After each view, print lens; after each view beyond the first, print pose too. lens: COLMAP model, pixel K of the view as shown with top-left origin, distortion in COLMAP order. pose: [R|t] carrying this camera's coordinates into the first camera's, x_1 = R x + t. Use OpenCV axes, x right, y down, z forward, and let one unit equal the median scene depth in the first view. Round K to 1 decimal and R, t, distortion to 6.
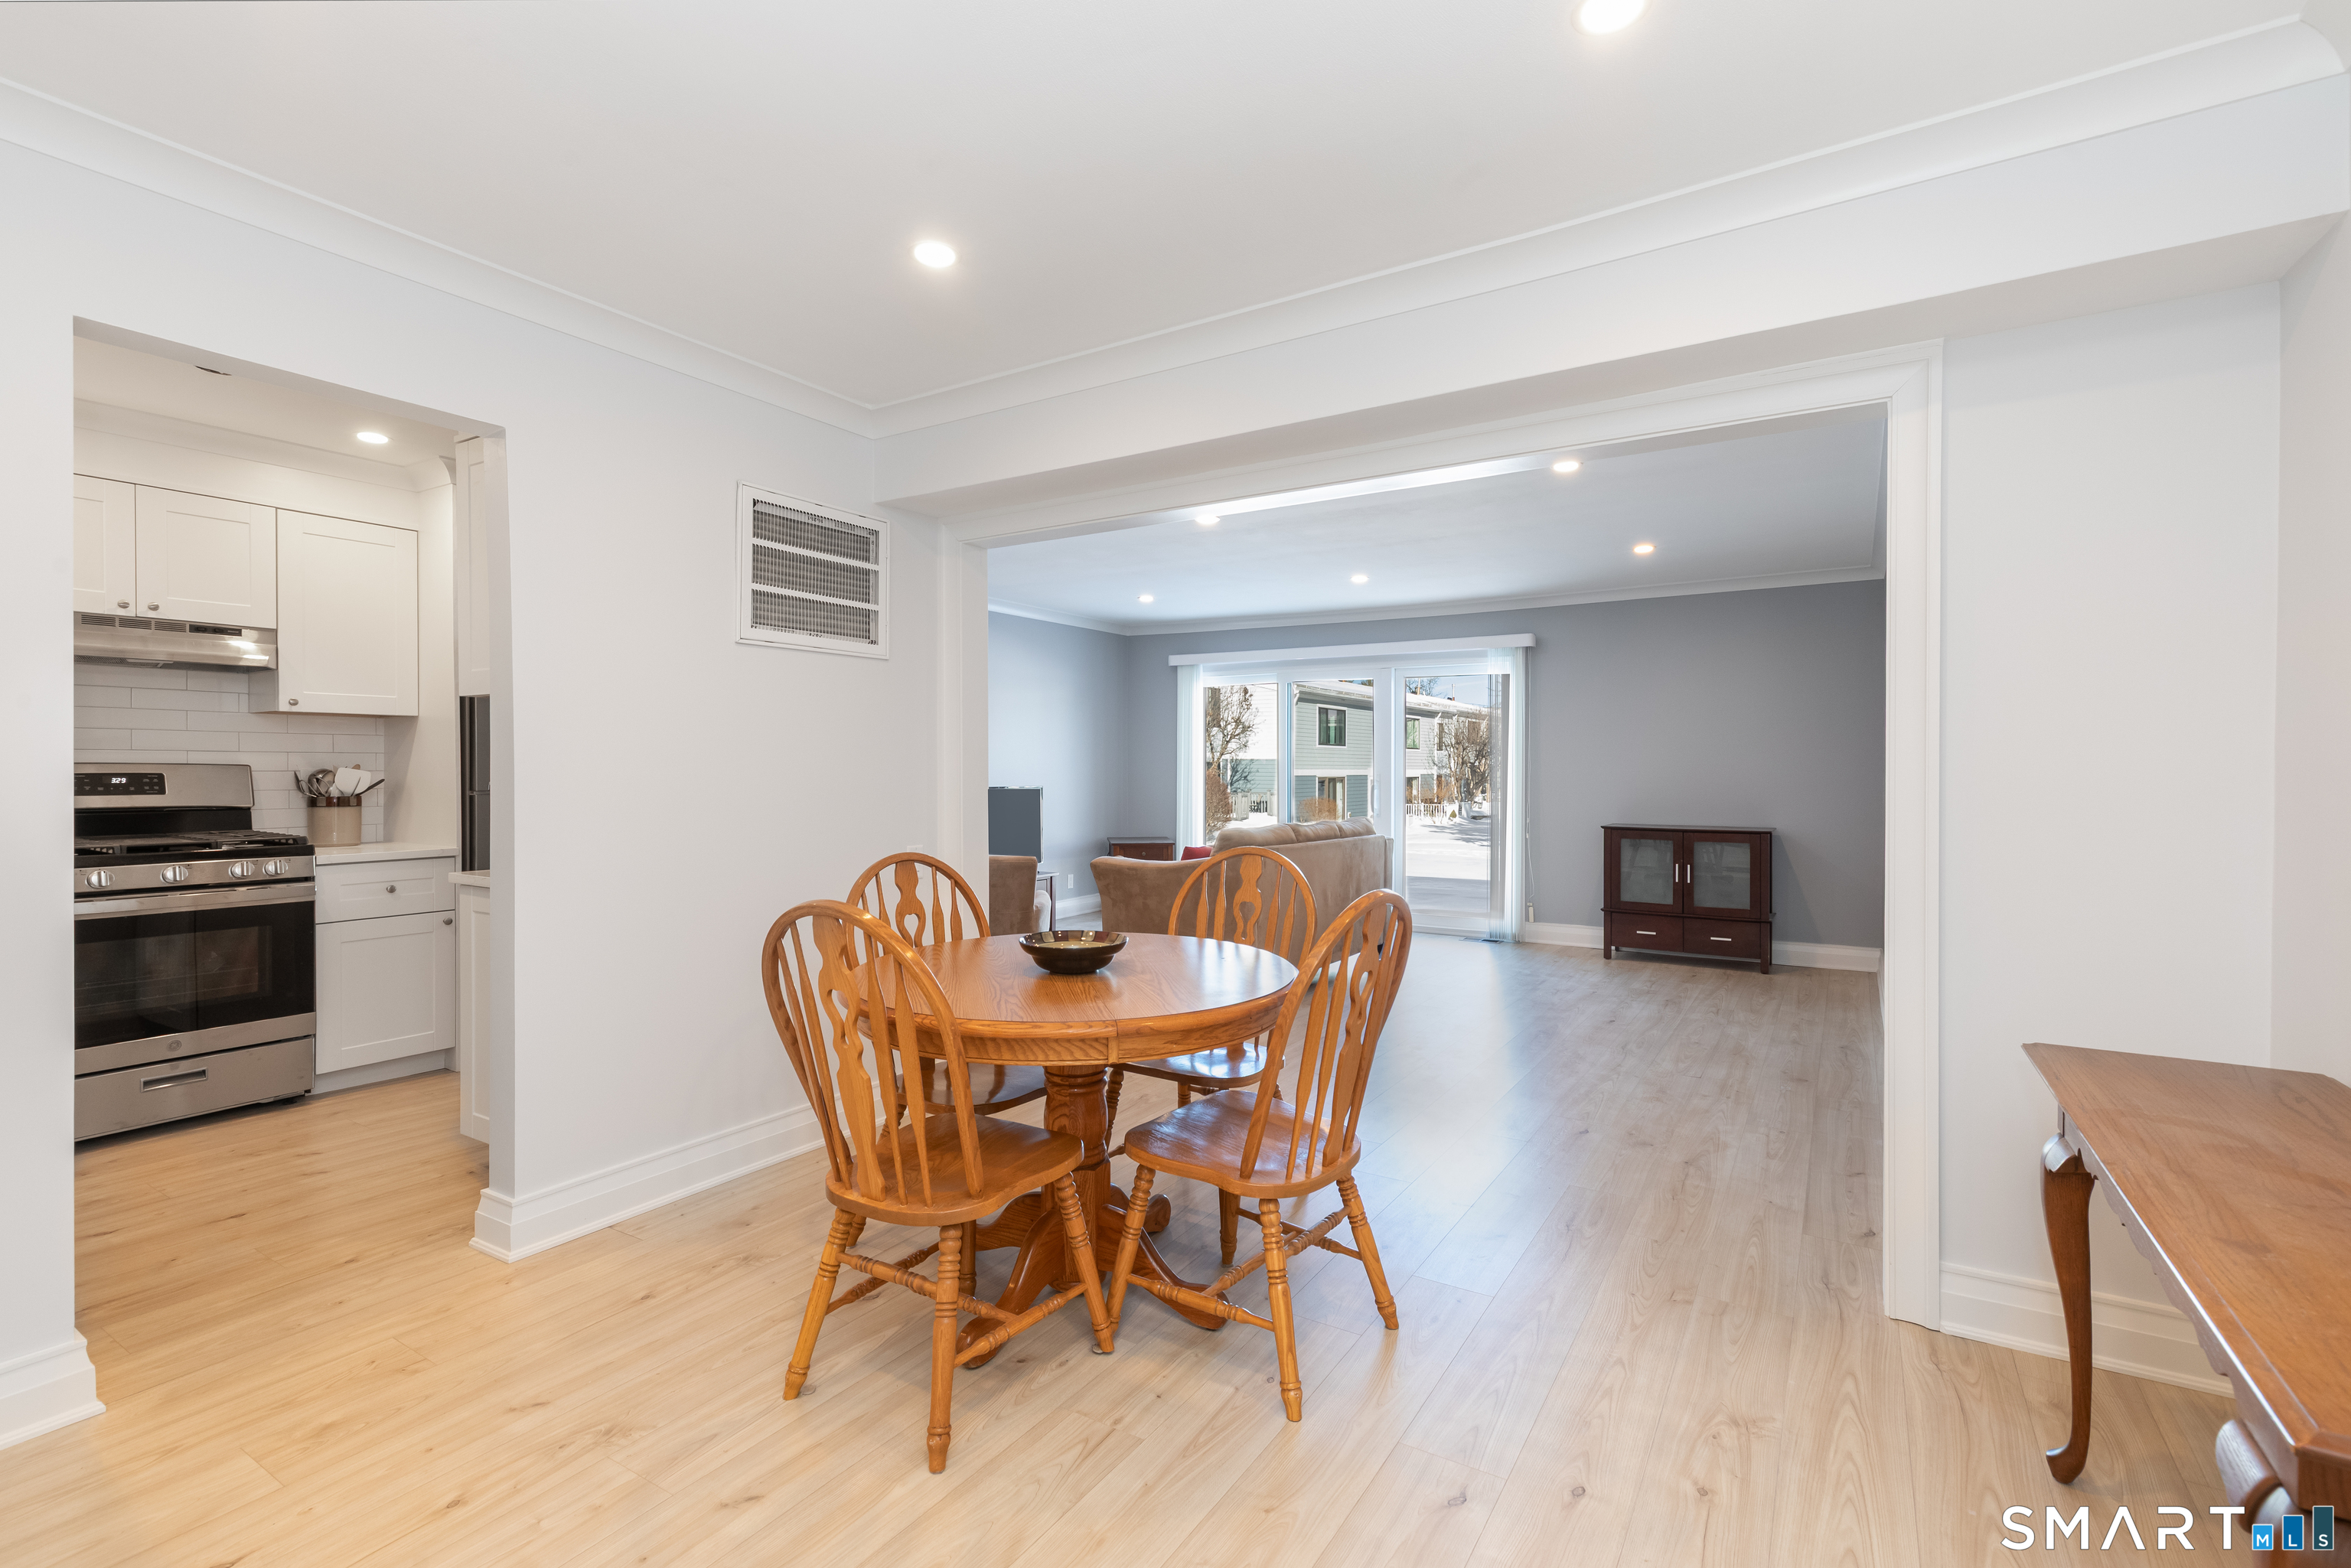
lens RADIAL K [[1041.0, 0, 1183.2], [0, 1041.0, 795.1], [0, 0, 1]] dist [0.001970, 0.000314]
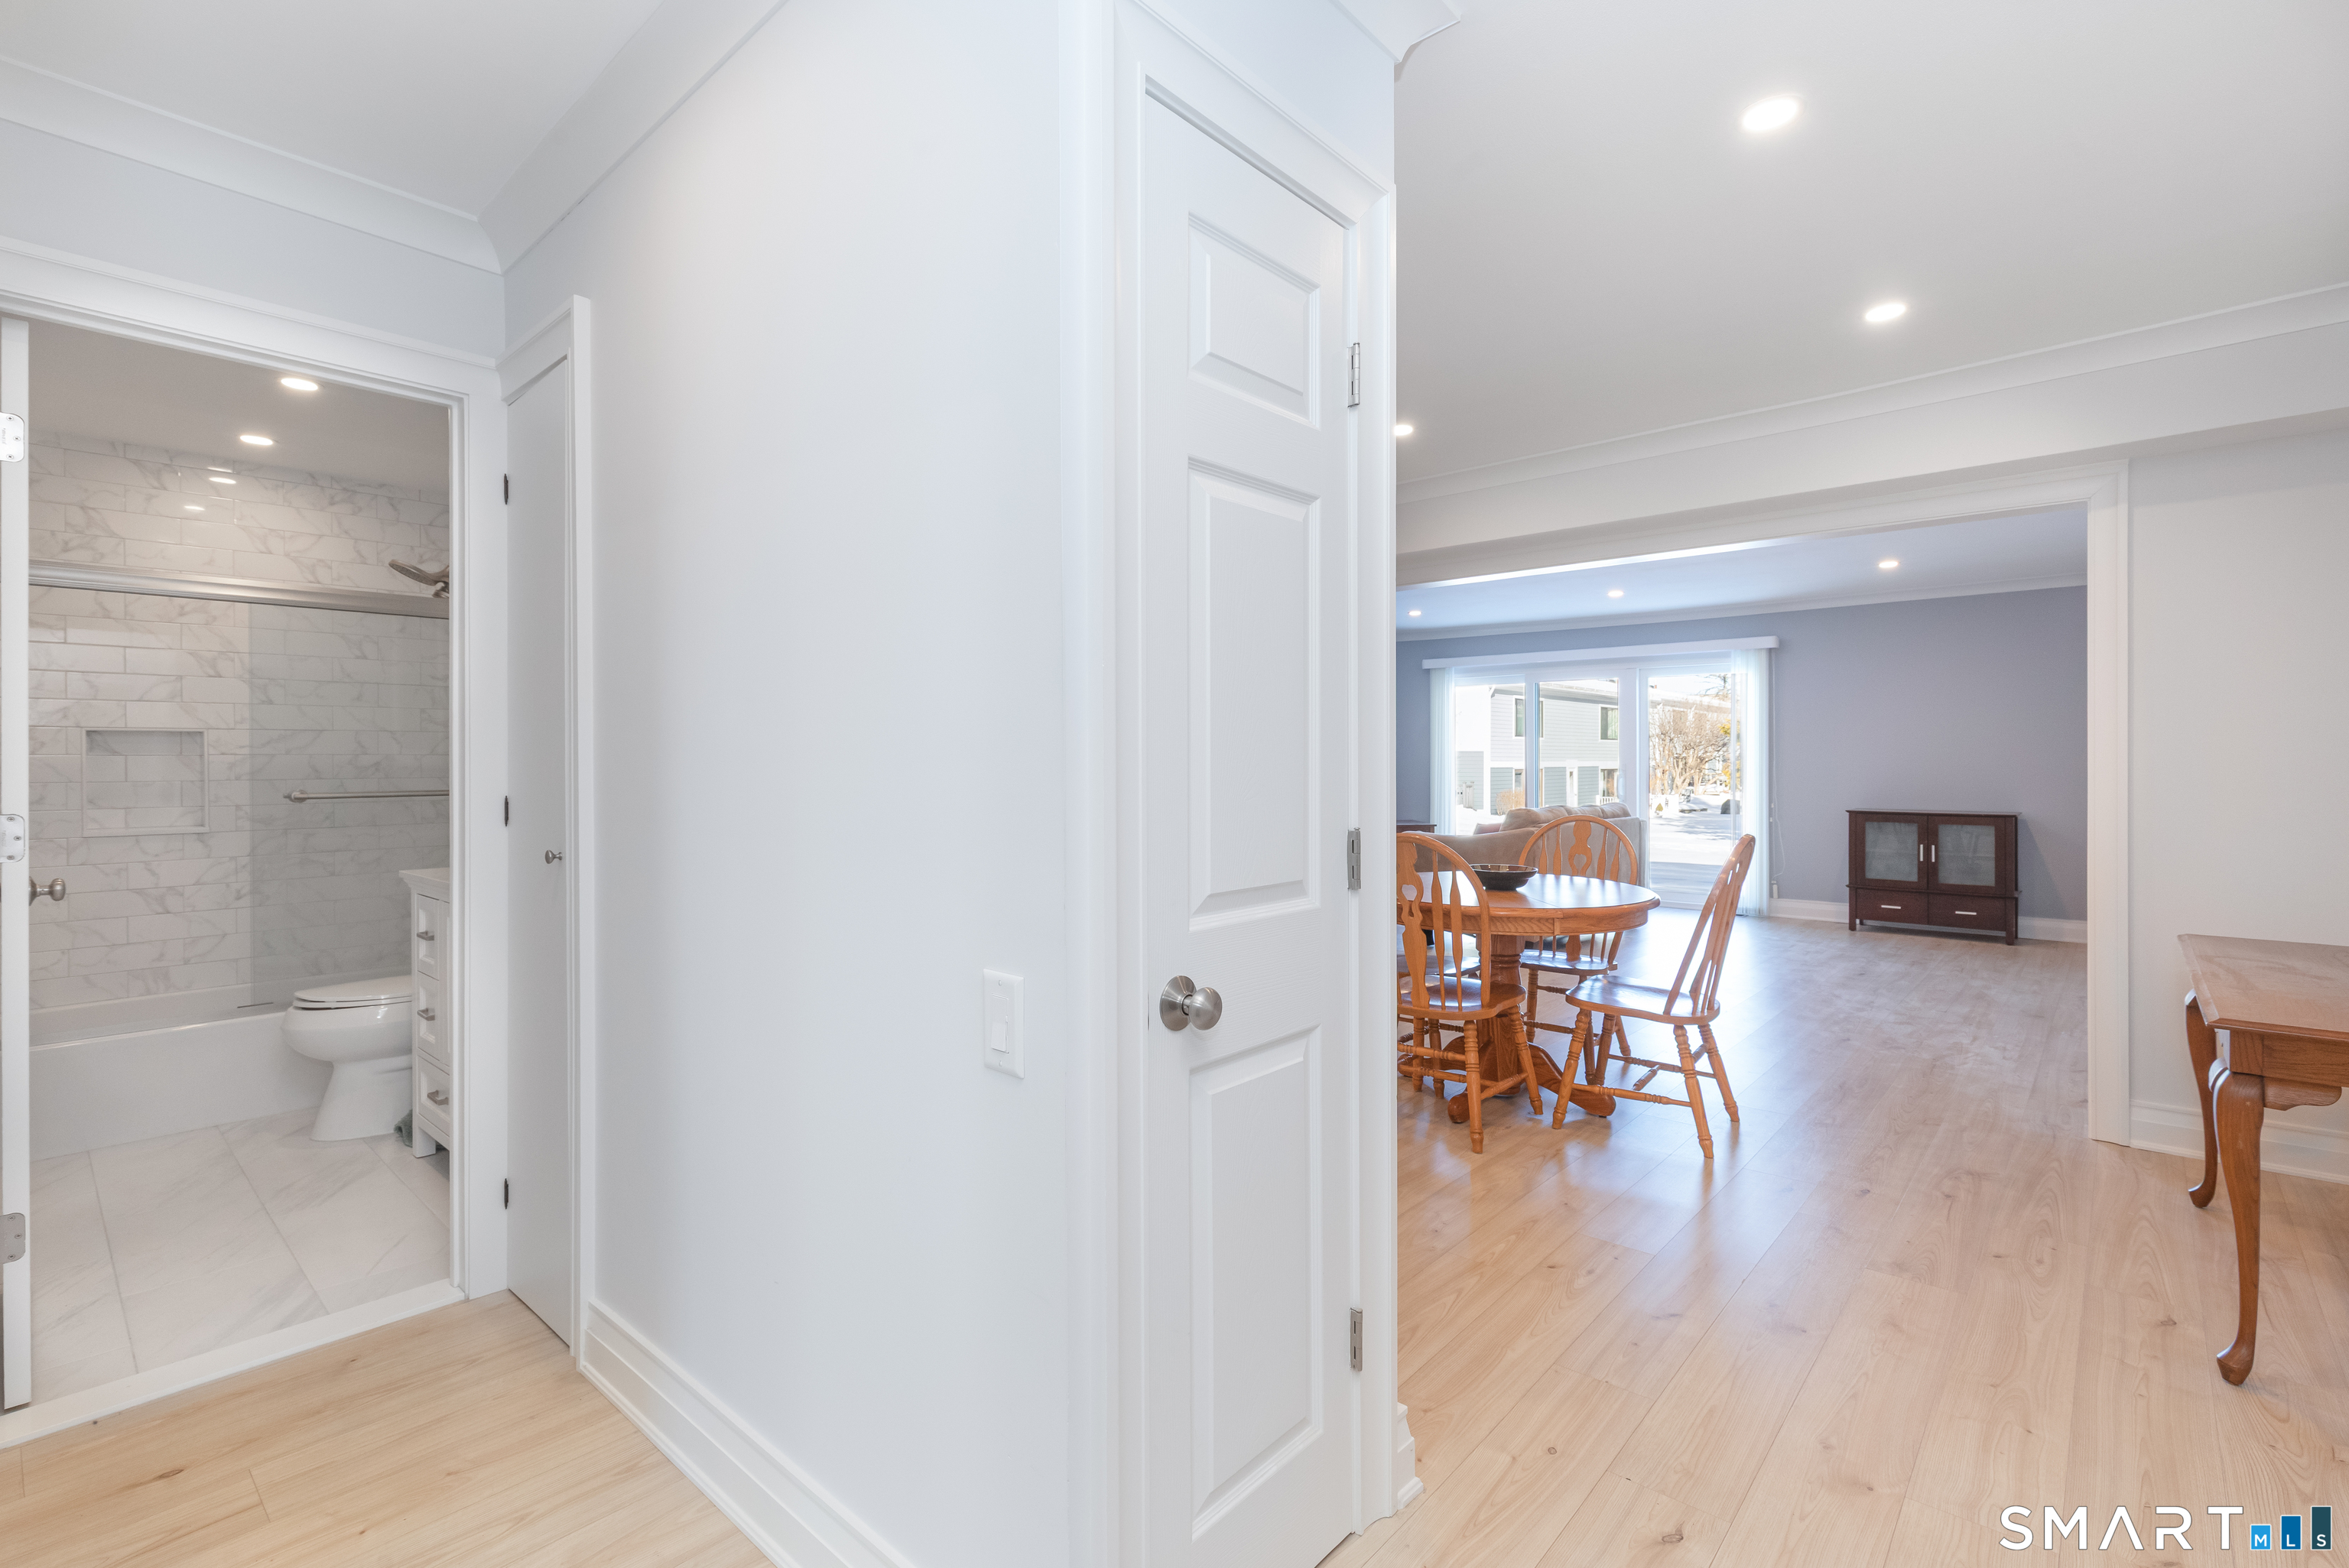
lens RADIAL K [[1076.2, 0, 1174.5], [0, 1076.2, 784.0], [0, 0, 1]] dist [0.001894, 0.000361]
pose [[0.987284, -0.000557, -0.158966, -0.120787], [-0.000257, 0.999987, -0.005101, 0.007650], [0.158967, 0.005077, 0.987271, -0.242900]]
